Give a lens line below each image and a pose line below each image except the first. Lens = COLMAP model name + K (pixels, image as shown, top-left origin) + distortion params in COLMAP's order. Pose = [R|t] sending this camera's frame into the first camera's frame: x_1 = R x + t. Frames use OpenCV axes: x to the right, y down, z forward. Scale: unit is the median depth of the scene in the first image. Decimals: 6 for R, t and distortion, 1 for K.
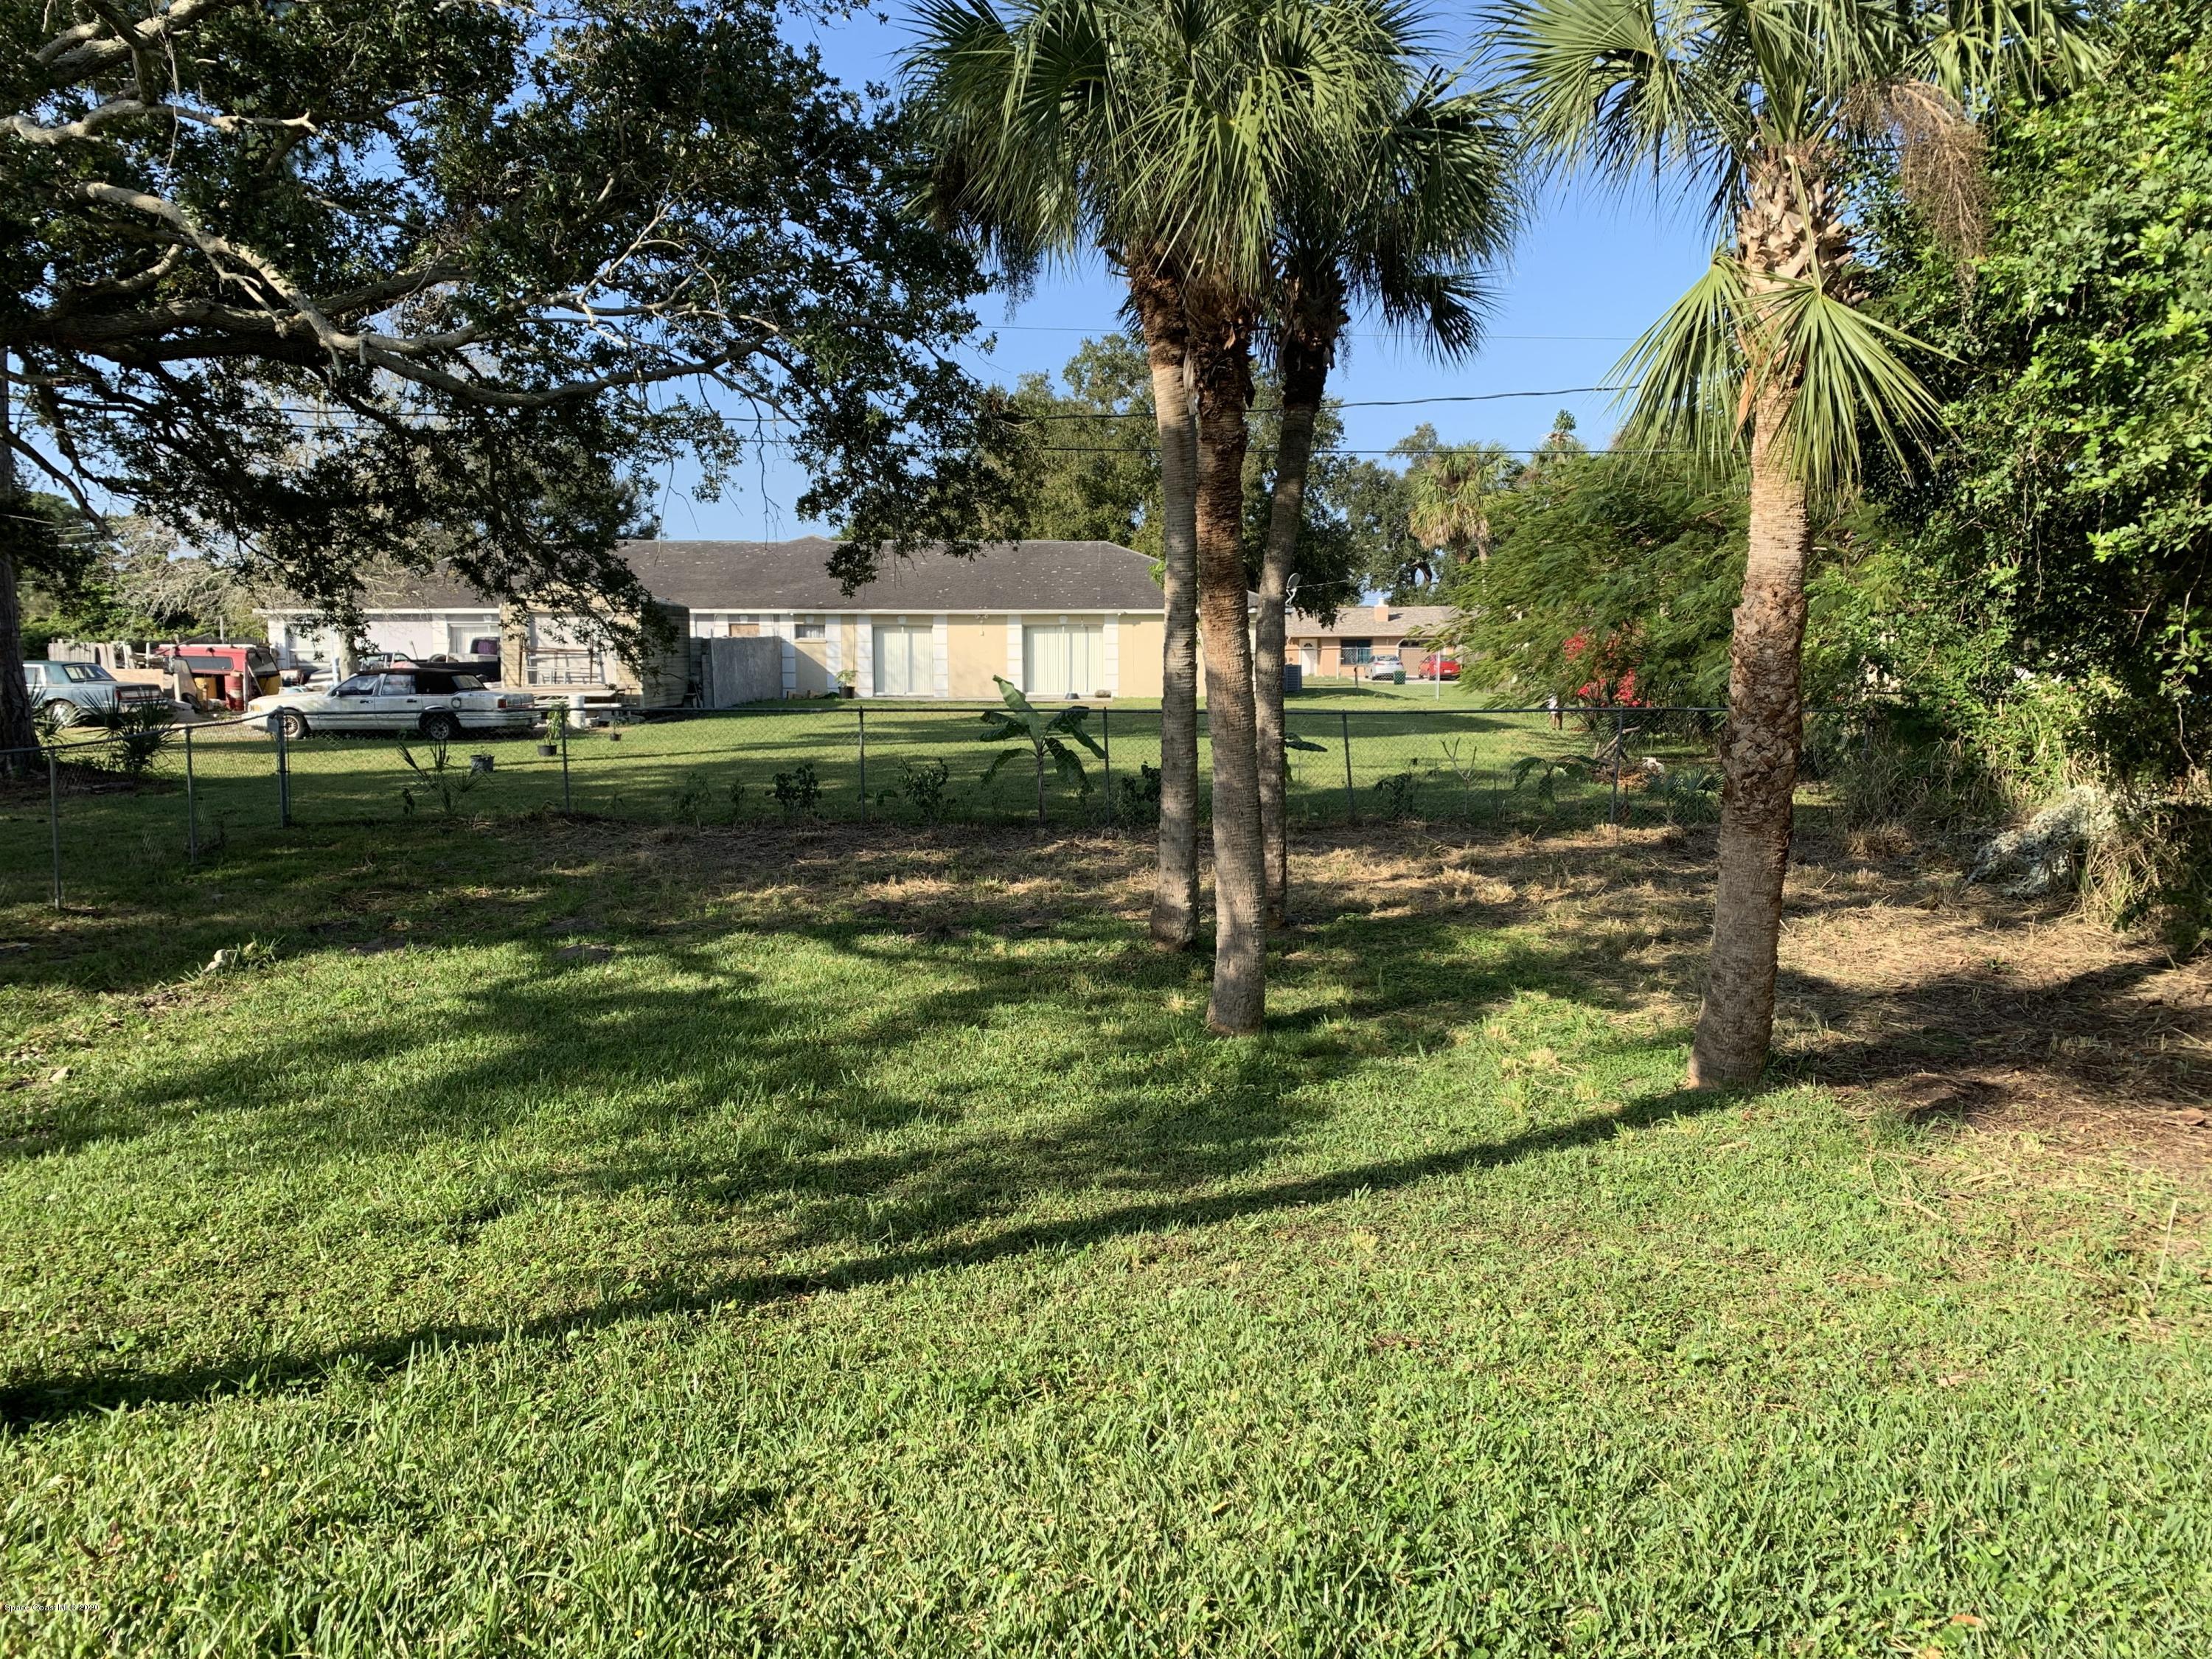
lens RADIAL K [[1700.4, 0, 1102.3], [0, 1700.4, 815.5], [0, 0, 1]] dist [0.017972, -0.013703]
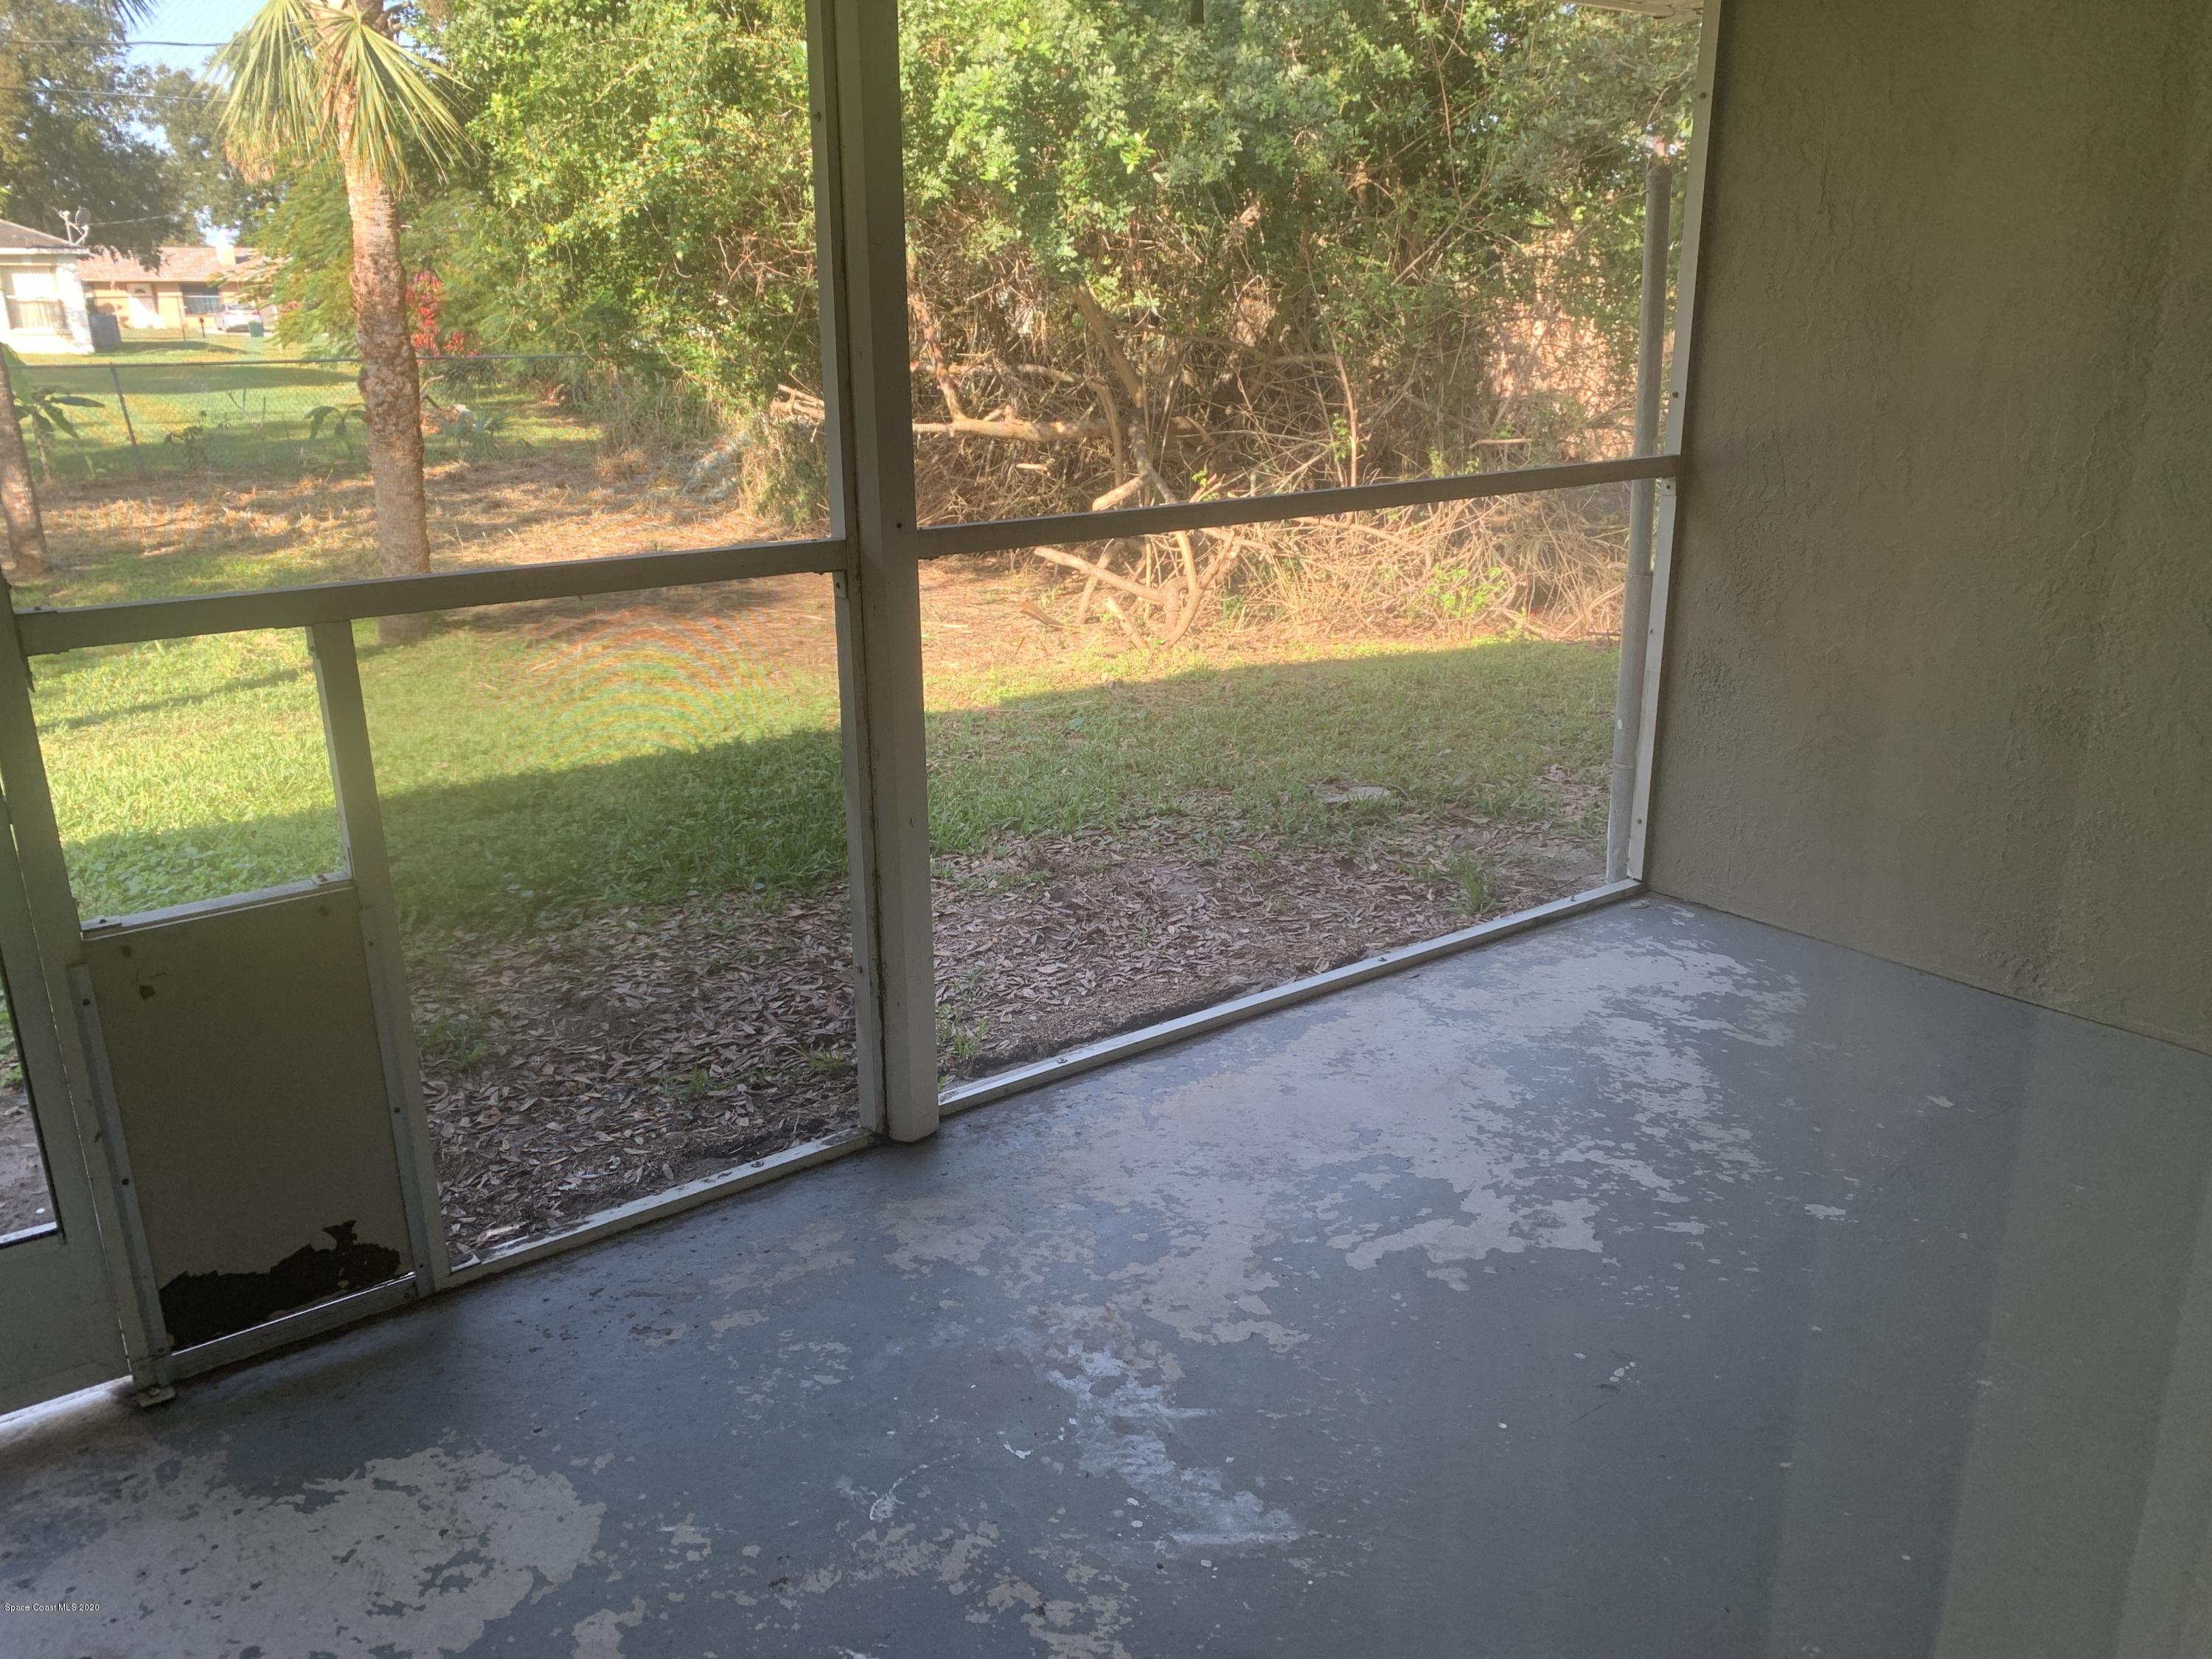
lens RADIAL K [[1700.4, 0, 1102.3], [0, 1700.4, 815.5], [0, 0, 1]] dist [0.017972, -0.013703]
pose [[0.821524, -0.165198, 0.545718, 0.030189], [0.054774, 0.975547, 0.212857, 0.018404], [-0.567537, -0.144975, 0.810484, -0.212602]]
